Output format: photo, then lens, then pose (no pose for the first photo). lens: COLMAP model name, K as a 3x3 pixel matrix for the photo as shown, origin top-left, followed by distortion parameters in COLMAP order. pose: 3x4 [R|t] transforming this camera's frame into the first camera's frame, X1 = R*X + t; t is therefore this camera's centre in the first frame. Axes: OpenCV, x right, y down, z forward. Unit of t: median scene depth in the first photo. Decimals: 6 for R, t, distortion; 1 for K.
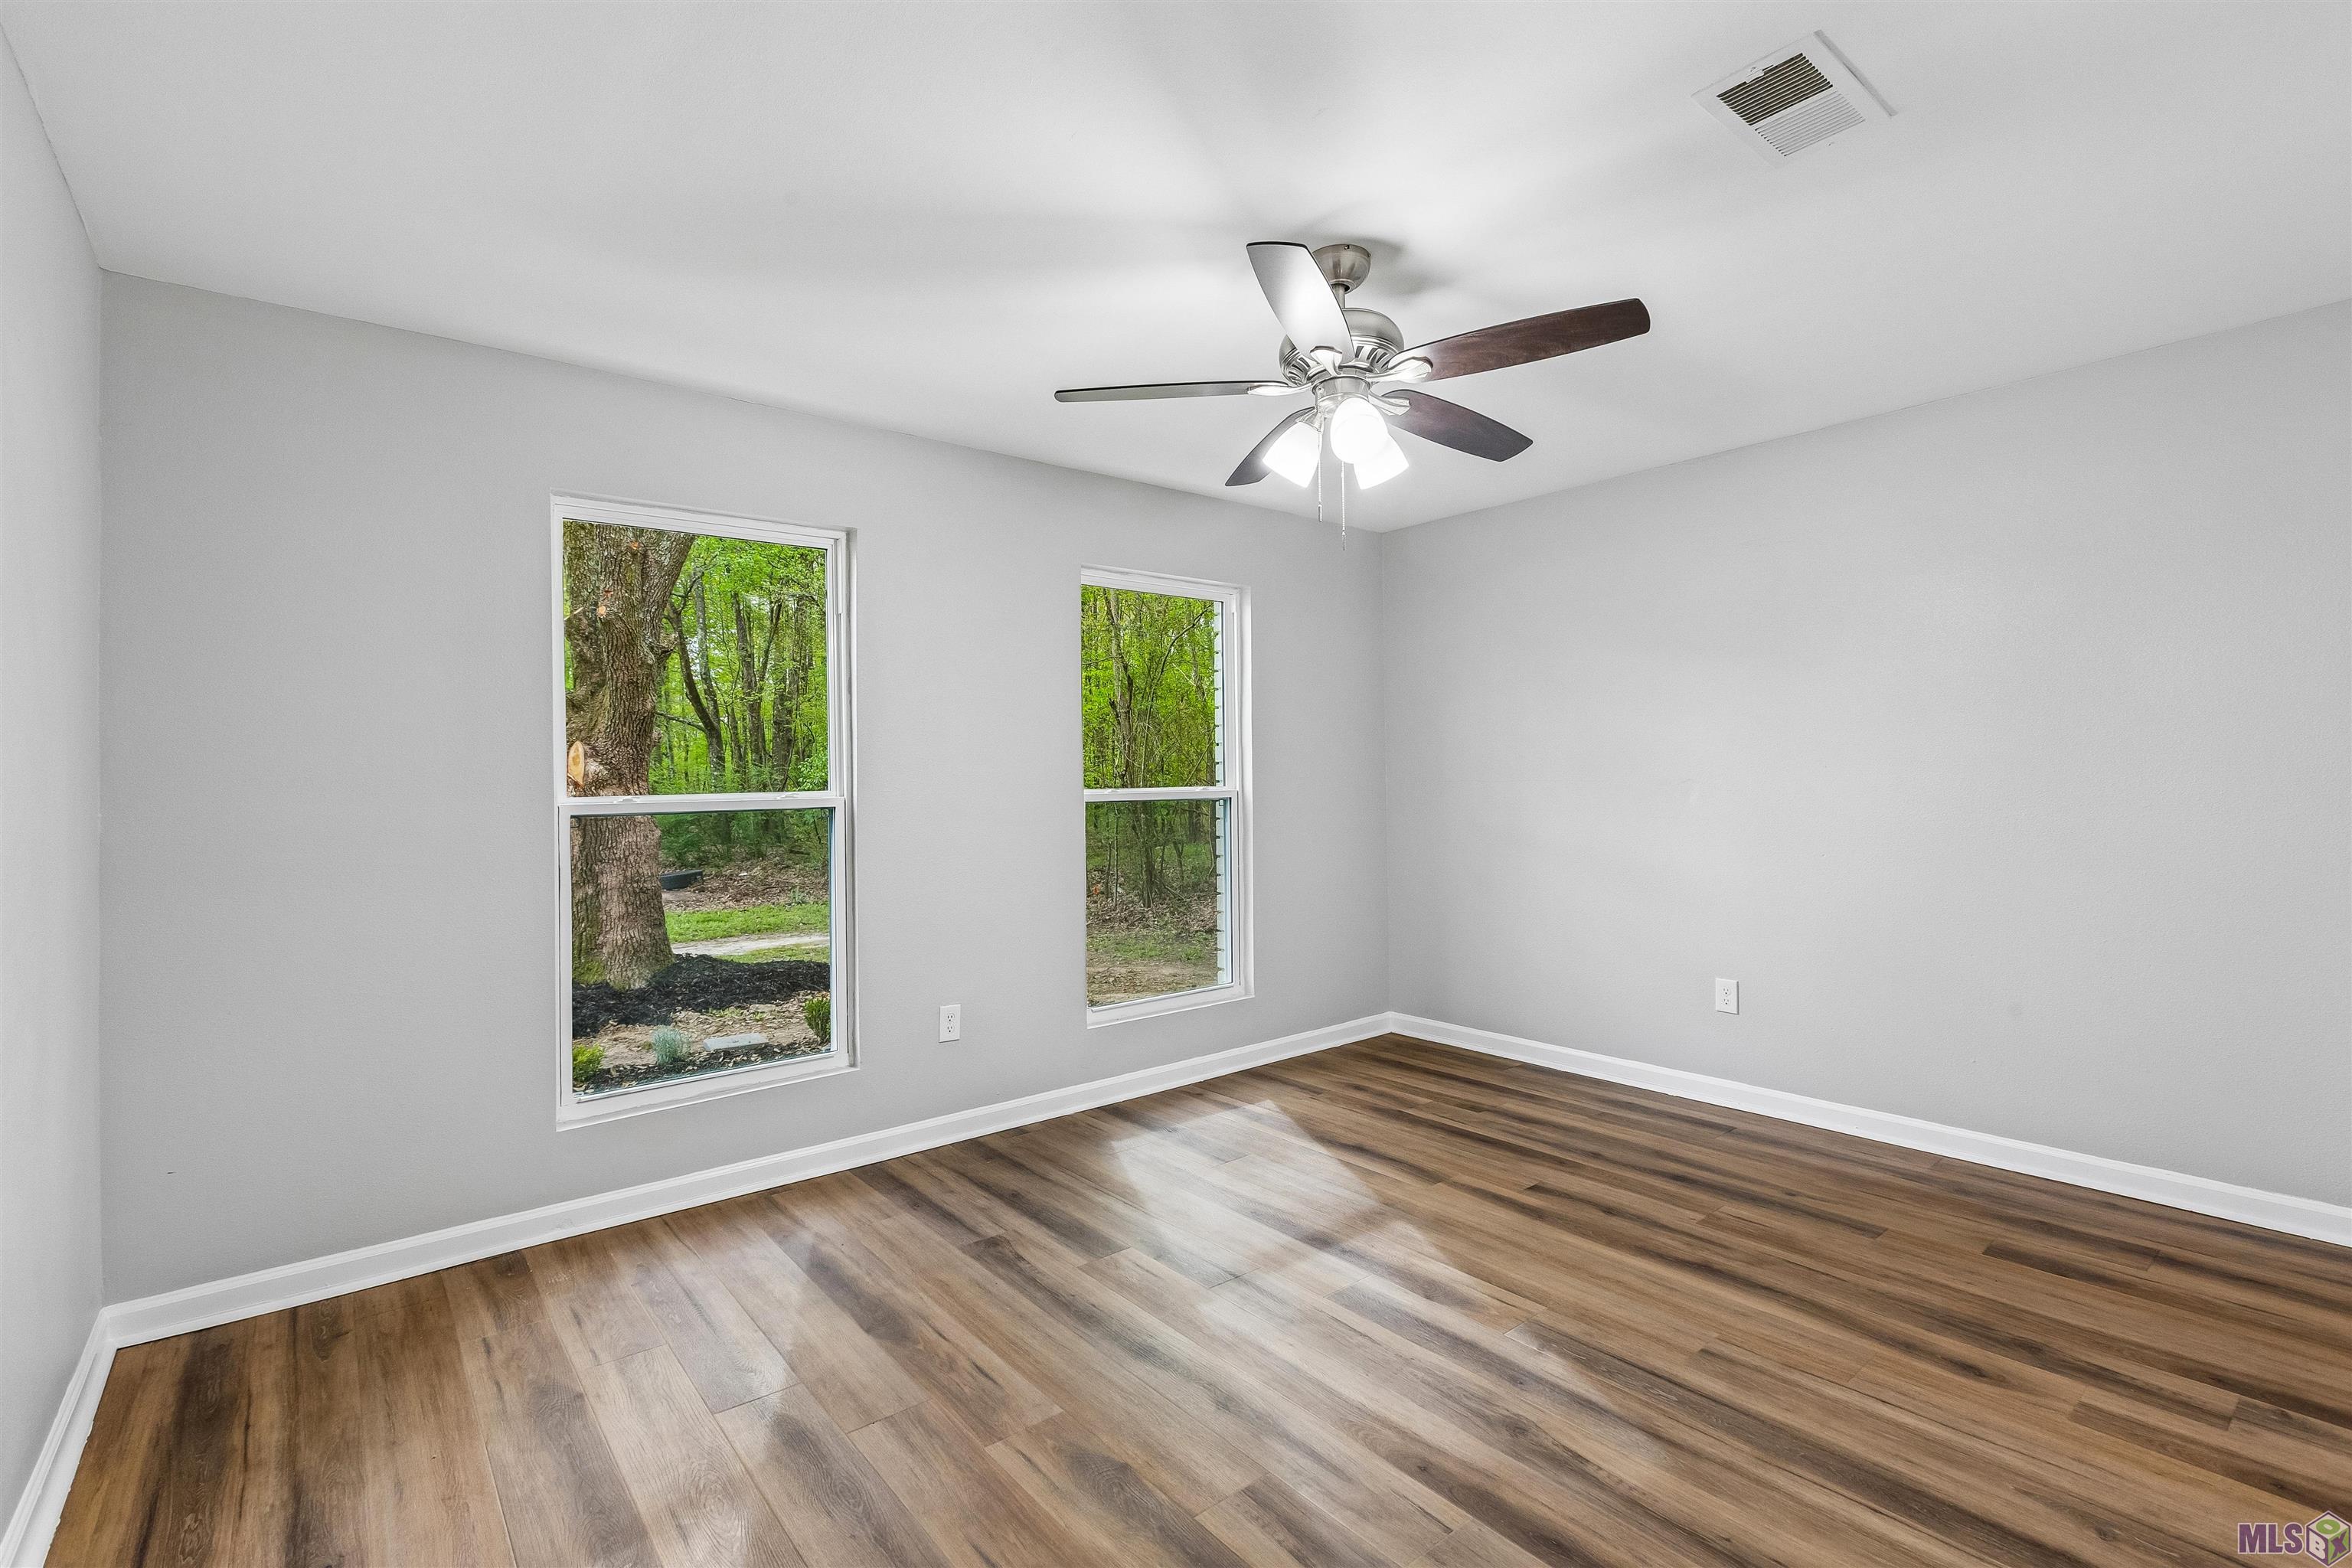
lens RADIAL K [[1054.9, 0, 1181.1], [0, 1054.9, 776.4], [0, 0, 1]] dist [-0.000549, -0.000937]
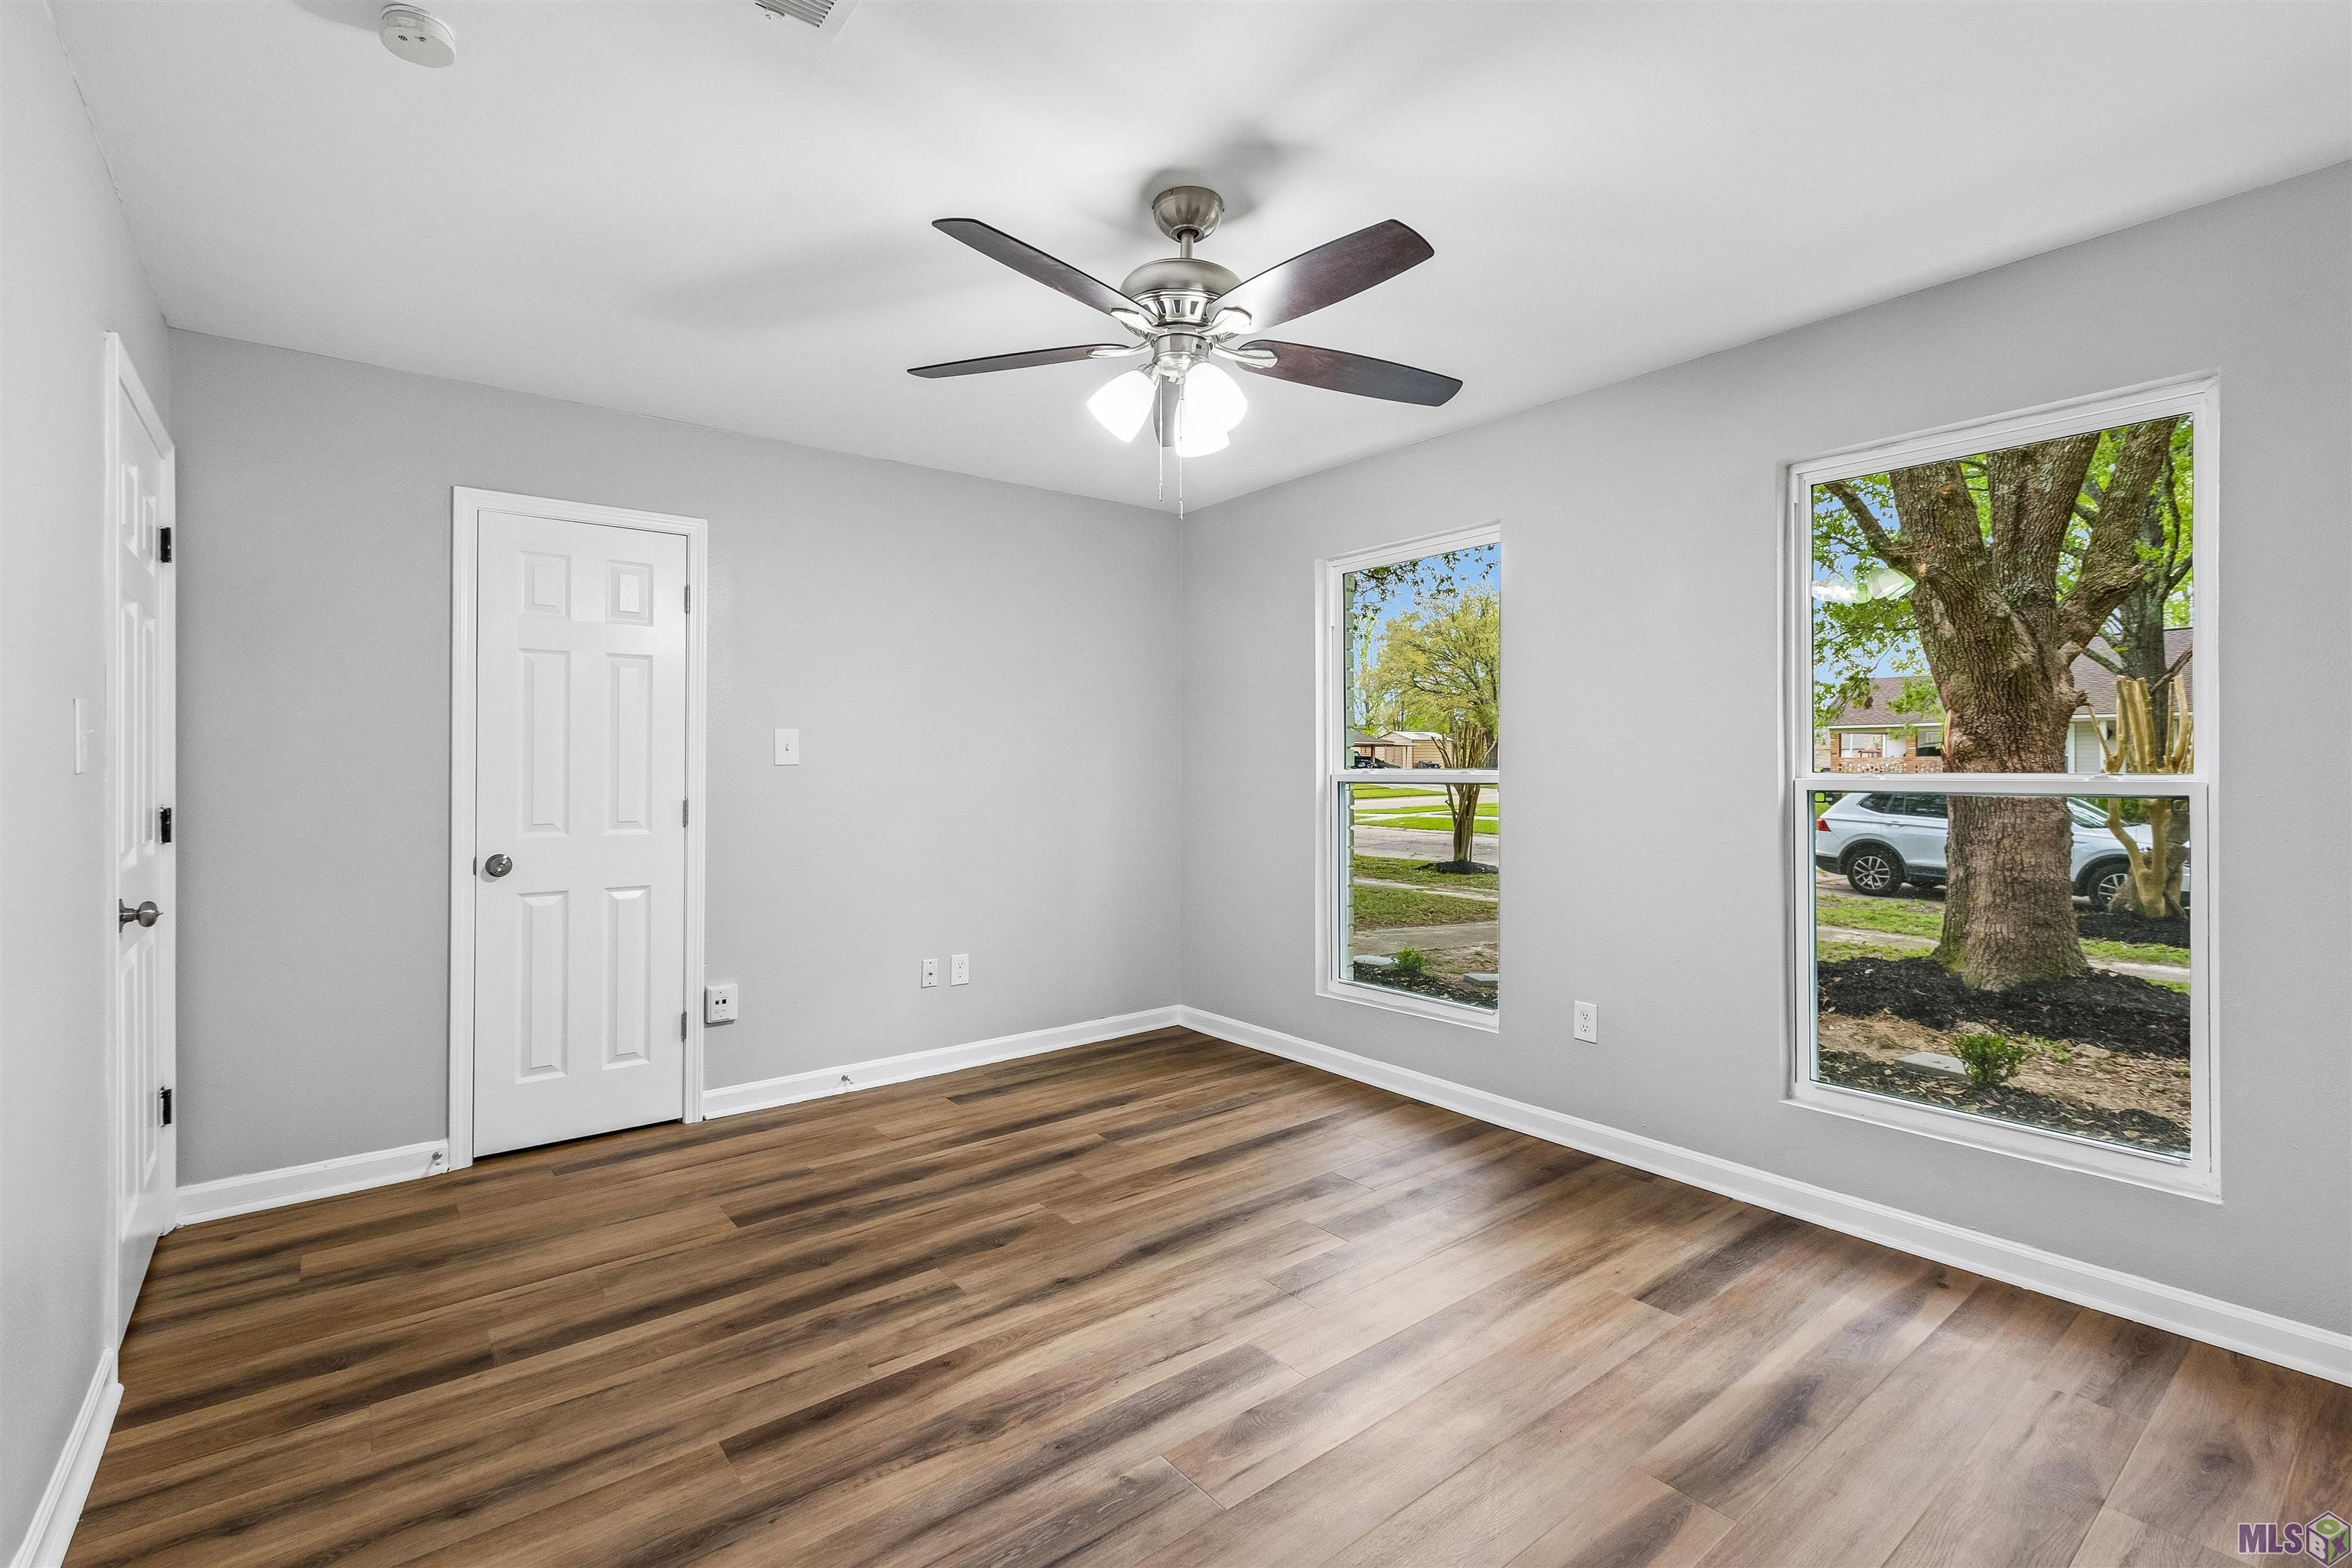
lens RADIAL K [[1056.5, 0, 1174.0], [0, 1056.5, 754.0], [0, 0, 1]] dist [0.001116, 0.000139]
pose [[-0.019271, 0.003868, -0.999807, 0.801183], [0.007662, 0.999964, 0.003721, -0.007172], [0.999785, -0.007589, -0.019300, 0.742460]]
